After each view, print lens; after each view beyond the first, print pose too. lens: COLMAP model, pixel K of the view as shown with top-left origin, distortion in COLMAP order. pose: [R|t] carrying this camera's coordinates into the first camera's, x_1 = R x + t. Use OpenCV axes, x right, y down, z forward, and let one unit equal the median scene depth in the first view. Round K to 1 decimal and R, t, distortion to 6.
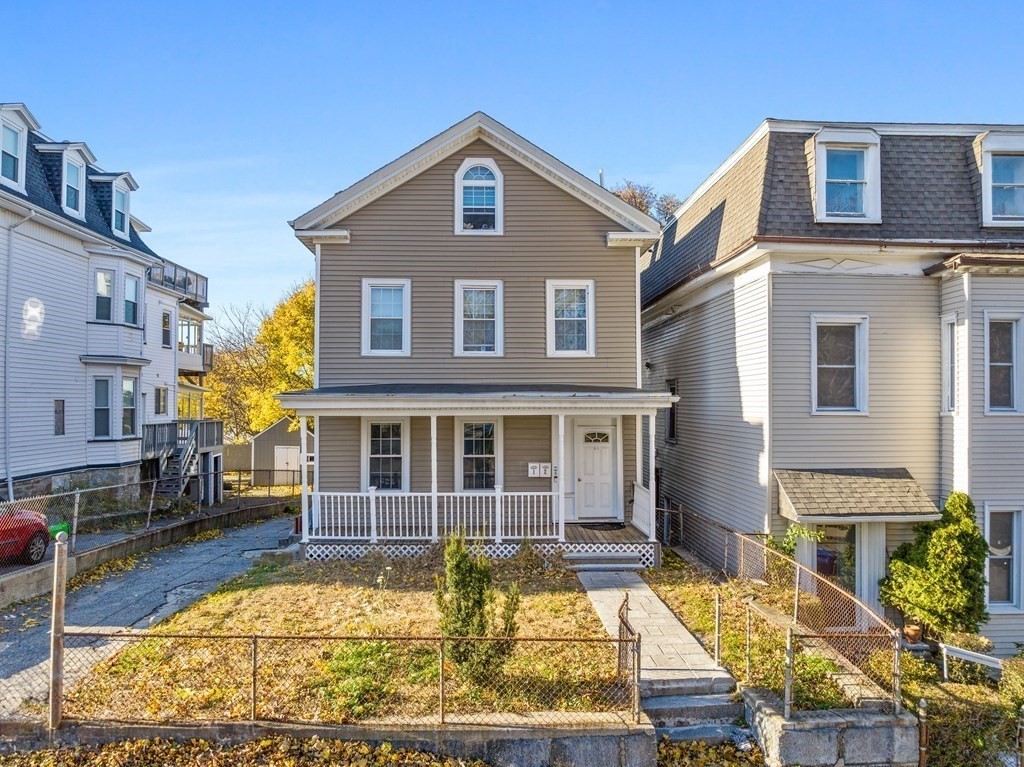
lens RADIAL K [[760.3, 0, 506.3], [0, 760.3, 394.3], [0, 0, 1]] dist [-0.021081, -0.005893]
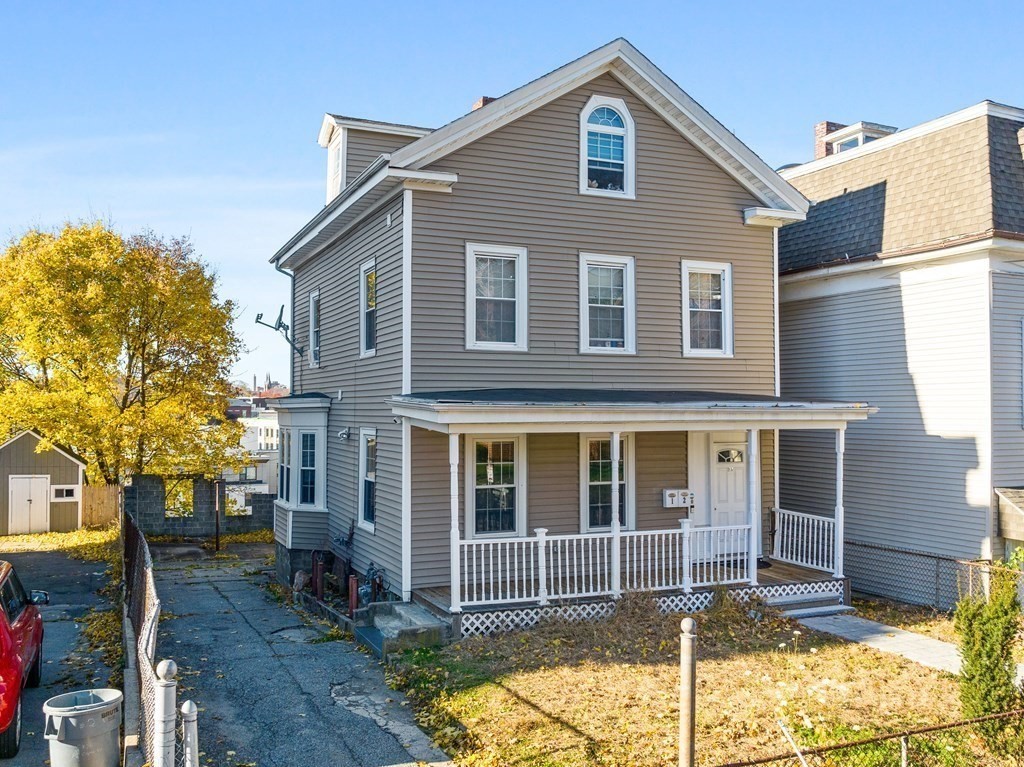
lens RADIAL K [[993.3, 0, 576.9], [0, 993.3, 387.6], [0, 0, 1]] dist [0.005154, 0.000000]
pose [[0.915202, 0.009443, 0.402884, -0.470949], [-0.004953, 0.999913, -0.012186, -0.003261], [-0.402964, 0.009157, 0.915170, 0.089993]]
